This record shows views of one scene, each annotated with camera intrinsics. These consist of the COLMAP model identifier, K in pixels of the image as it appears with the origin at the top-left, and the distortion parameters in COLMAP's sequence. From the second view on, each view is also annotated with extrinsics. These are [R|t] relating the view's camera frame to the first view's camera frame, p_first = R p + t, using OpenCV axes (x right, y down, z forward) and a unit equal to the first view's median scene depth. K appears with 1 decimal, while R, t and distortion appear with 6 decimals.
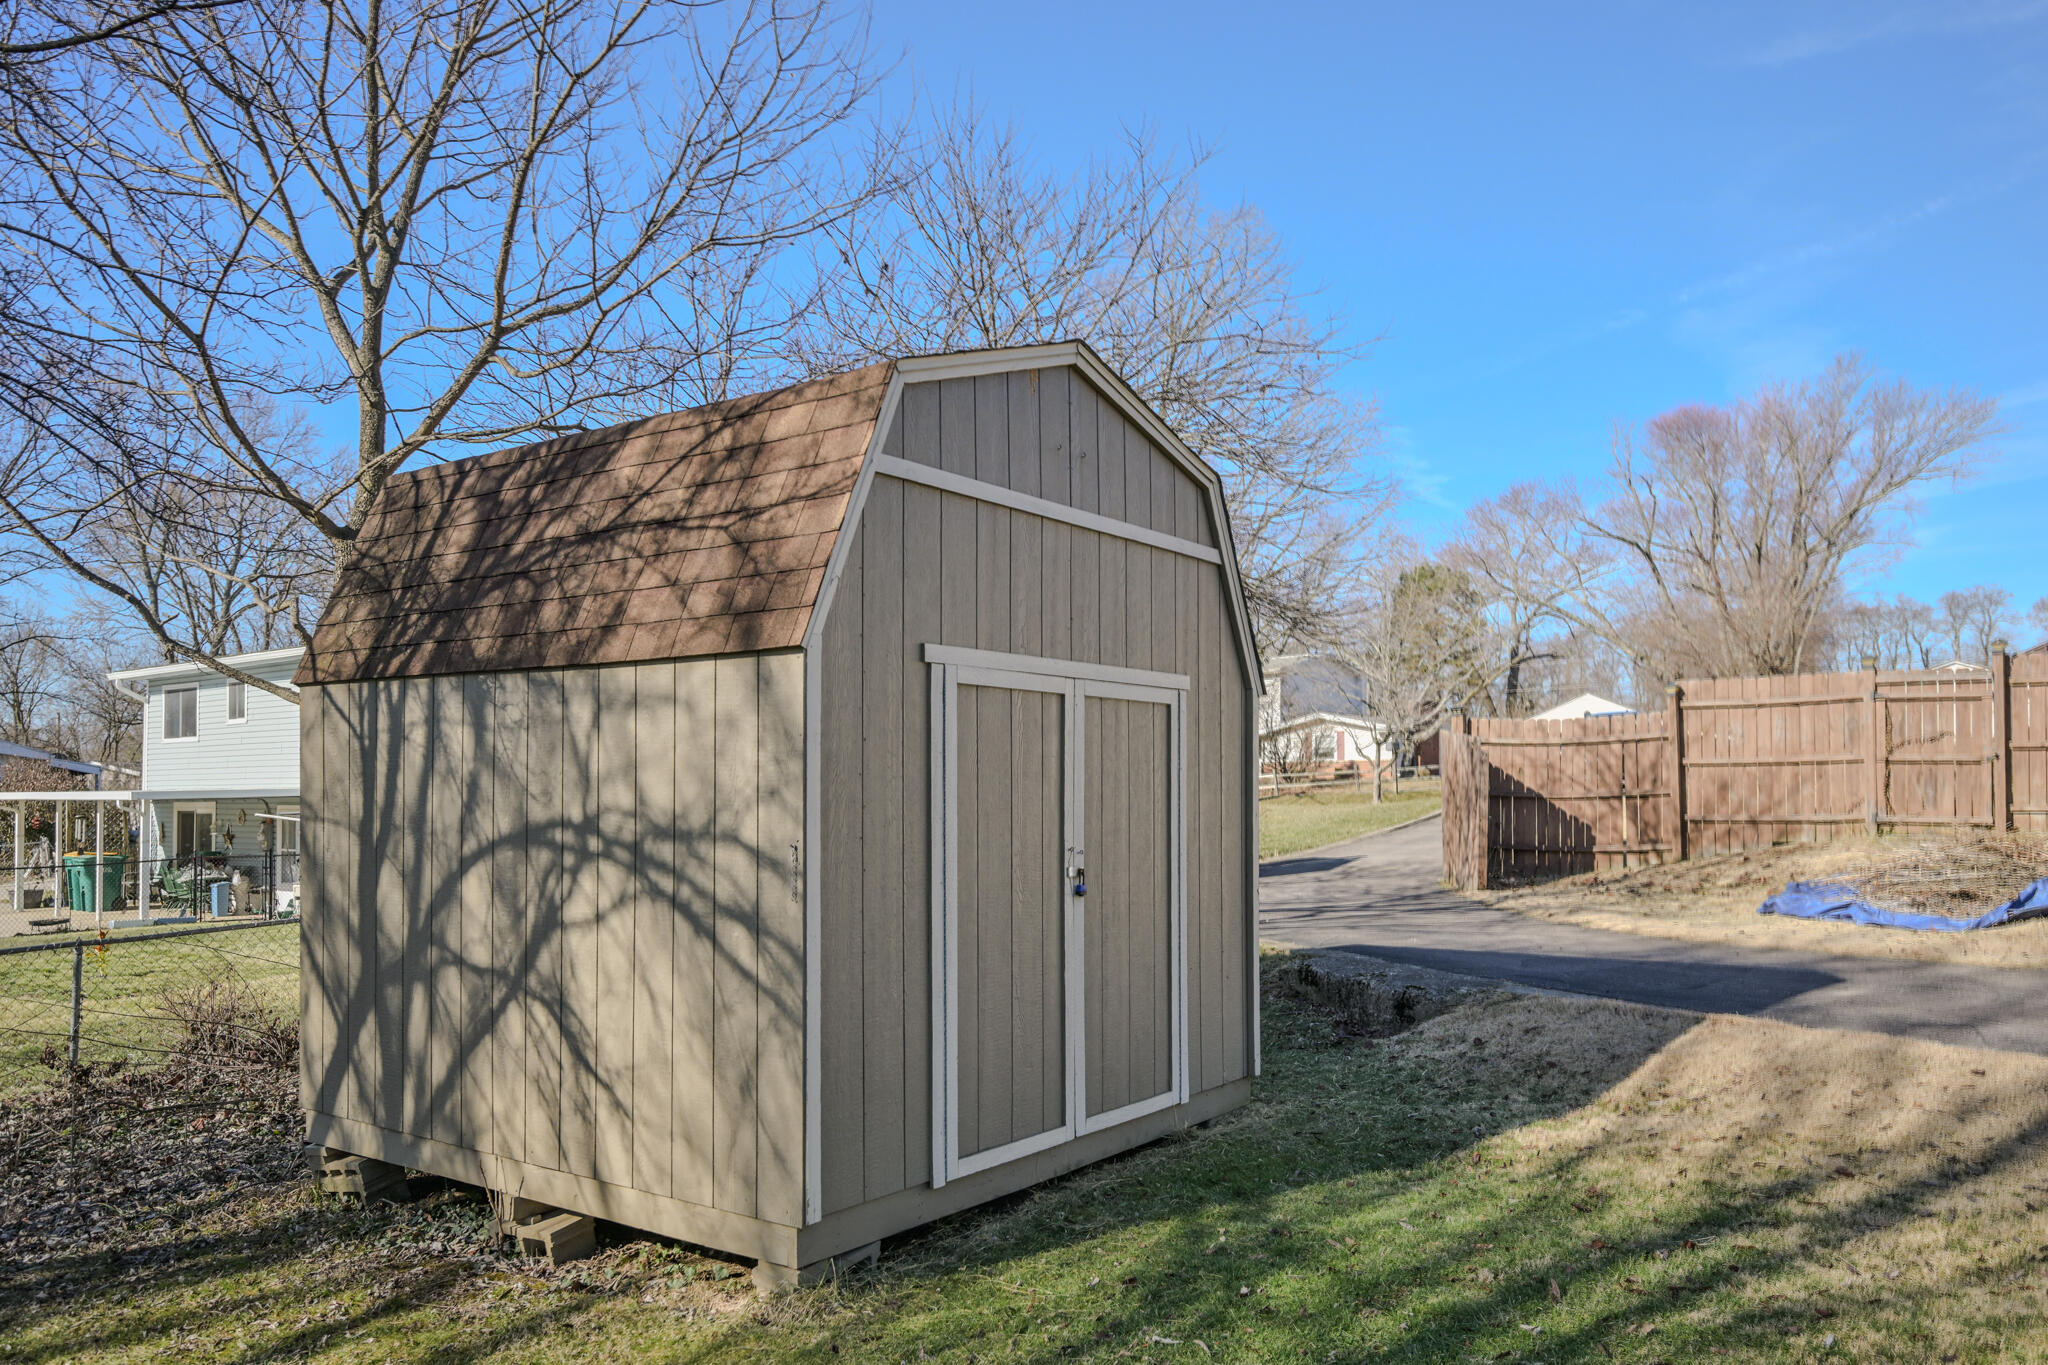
lens RADIAL K [[1450.3, 0, 1016.7], [0, 1450.3, 728.5], [0, 0, 1]] dist [-0.003286, 0.001315]
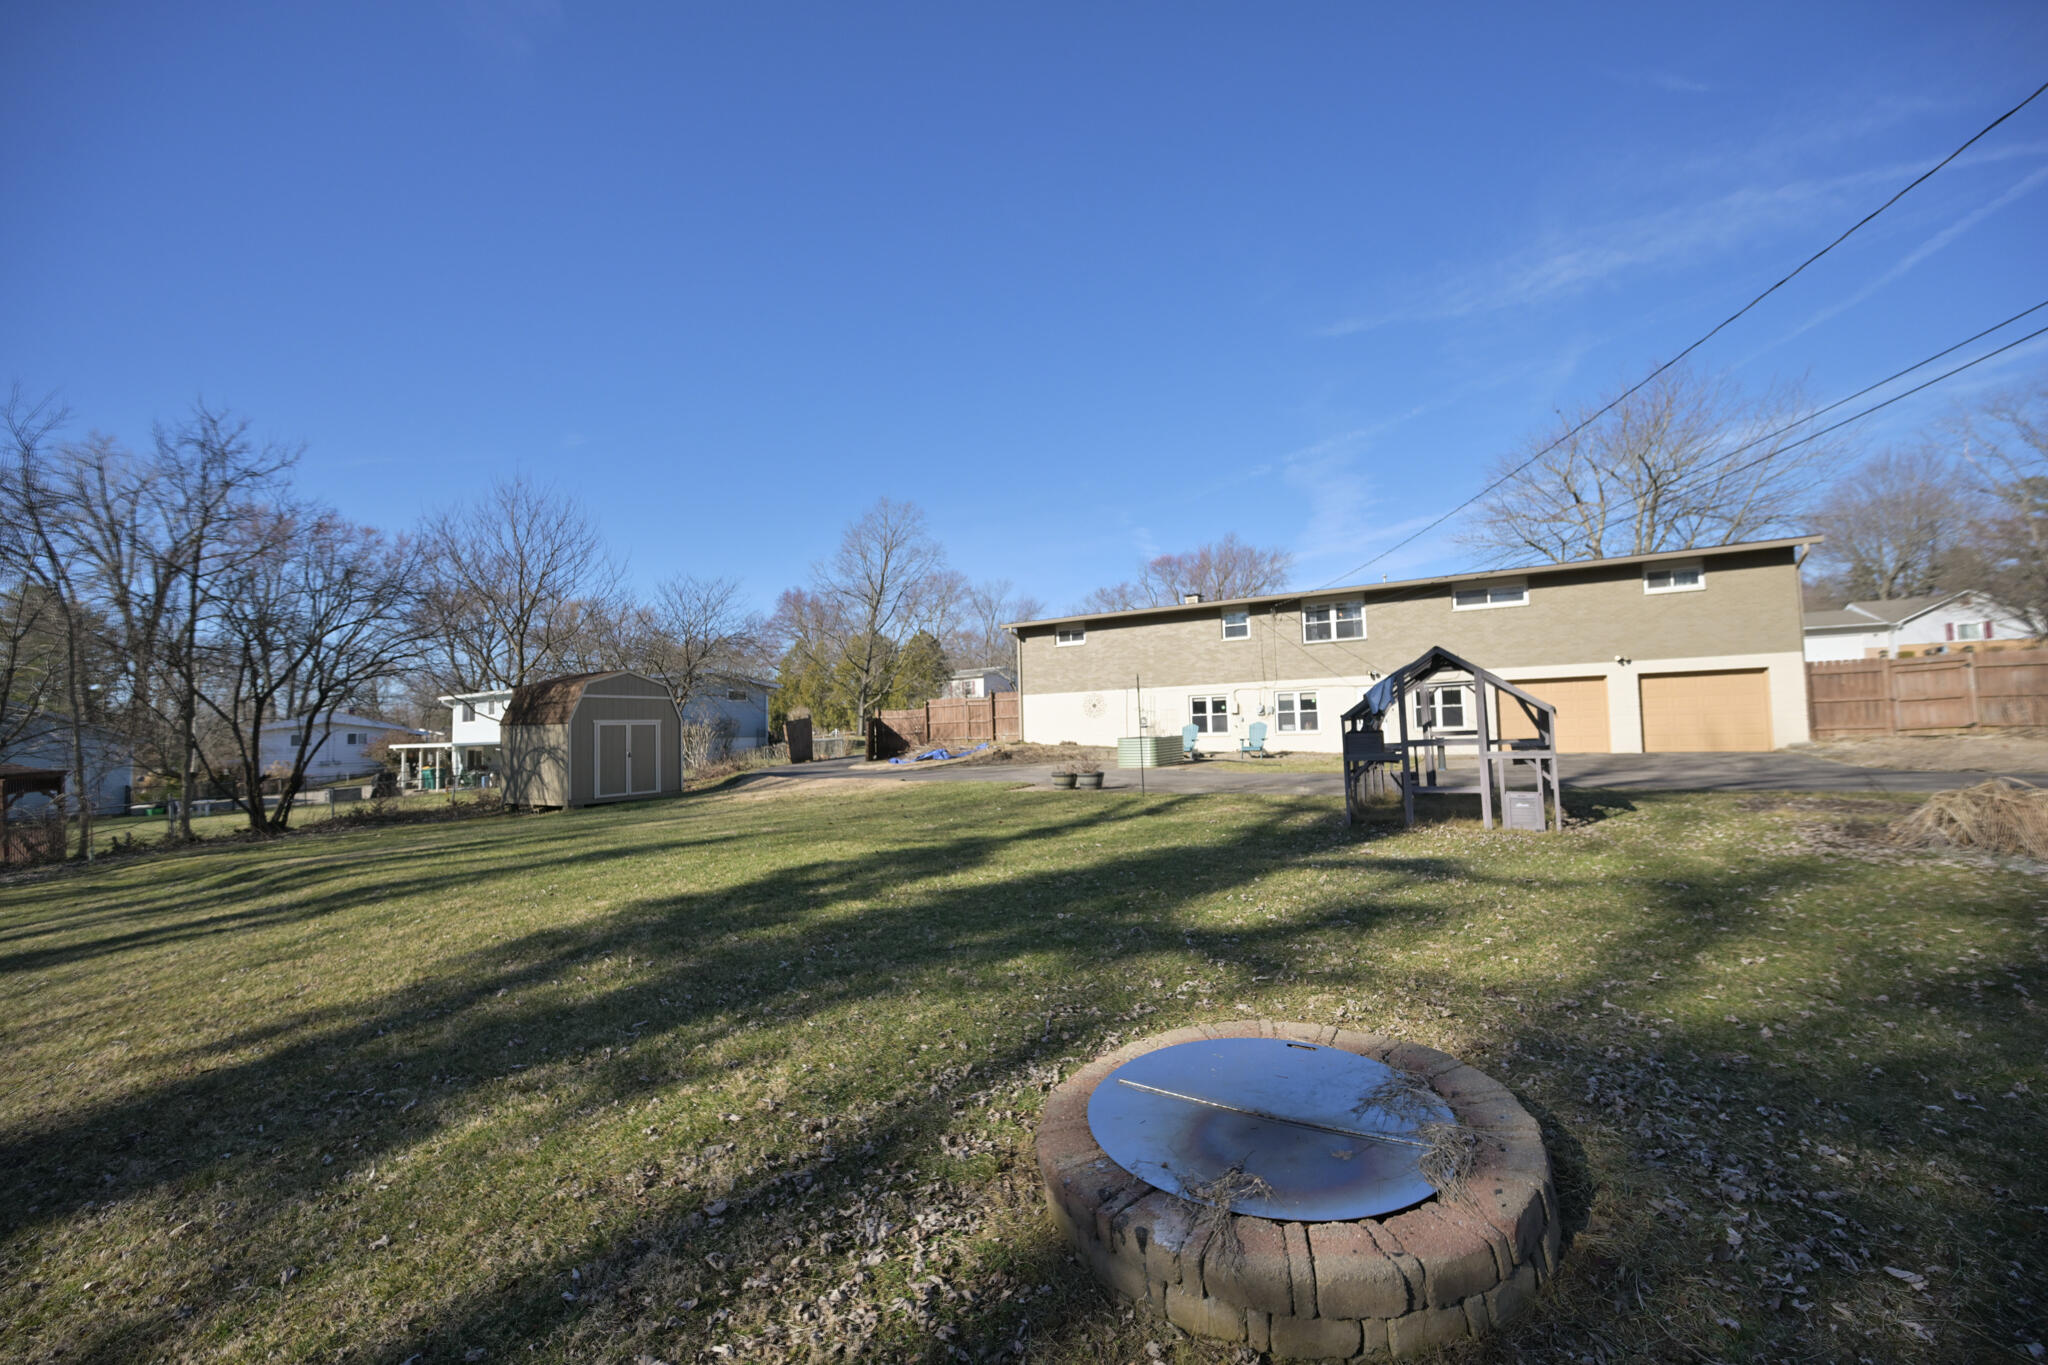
lens RADIAL K [[816.2, 0, 1014.7], [0, 816.2, 667.9], [0, 0, 1]] dist [-0.001317, 0.000133]
pose [[0.997030, -0.019776, 0.074438, 0.527875], [0.022016, 0.999326, -0.029391, -0.047788], [-0.073806, 0.030942, 0.996792, -0.966122]]
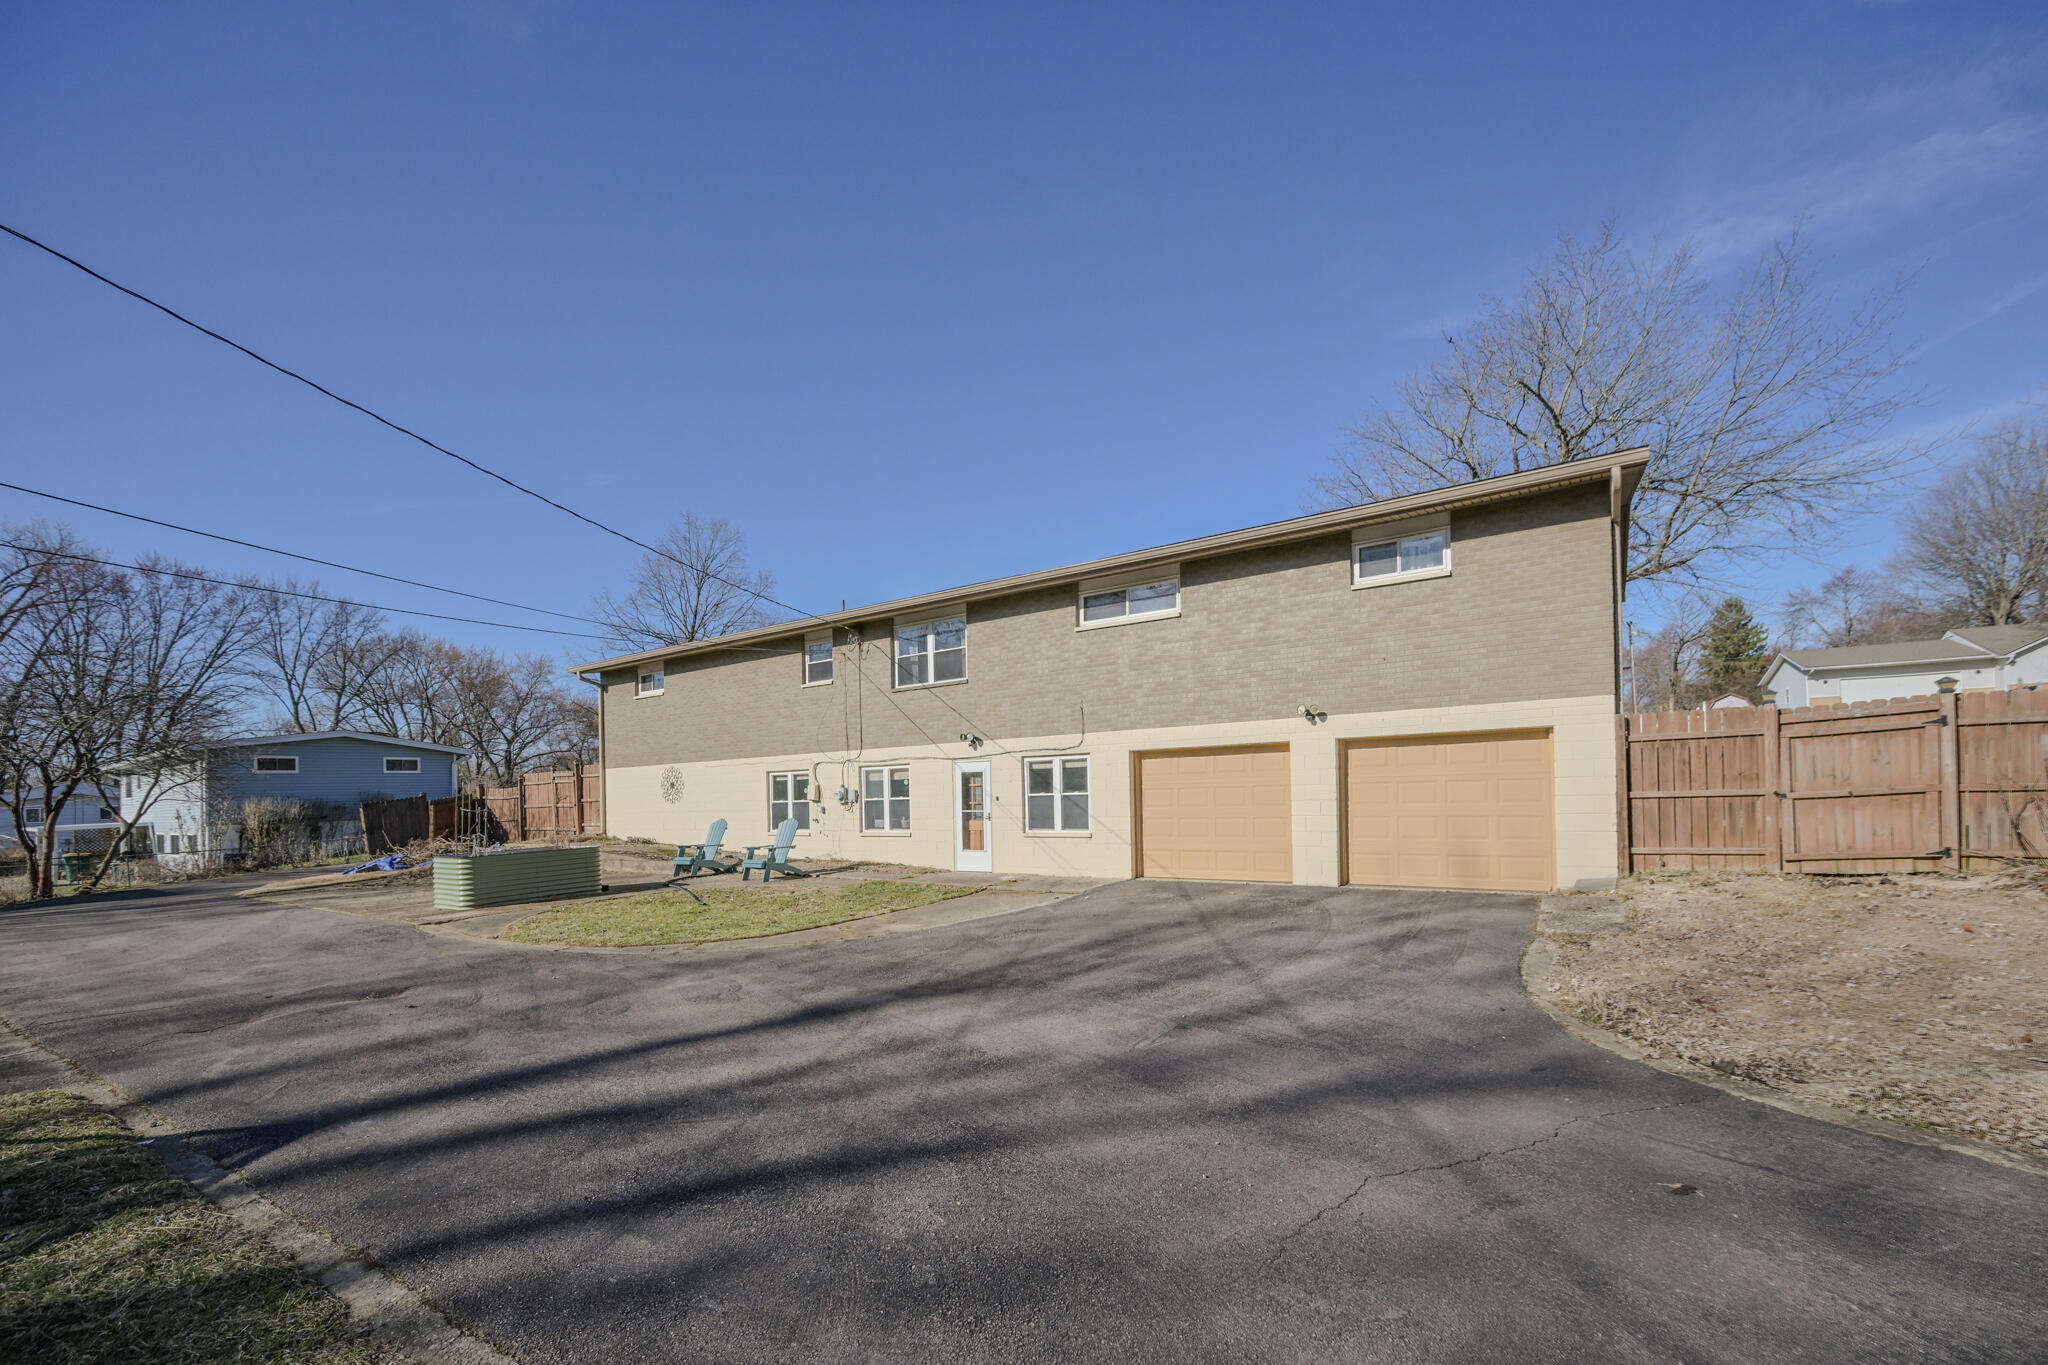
lens RADIAL K [[867.7, 0, 1007.5], [0, 867.7, 791.7], [0, 0, 1]] dist [0.001558, 0.000172]
pose [[0.999657, -0.025515, 0.005931, 1.297551], [0.025212, 0.998602, 0.046452, -0.051513], [-0.007108, -0.046286, 0.998903, -0.503484]]
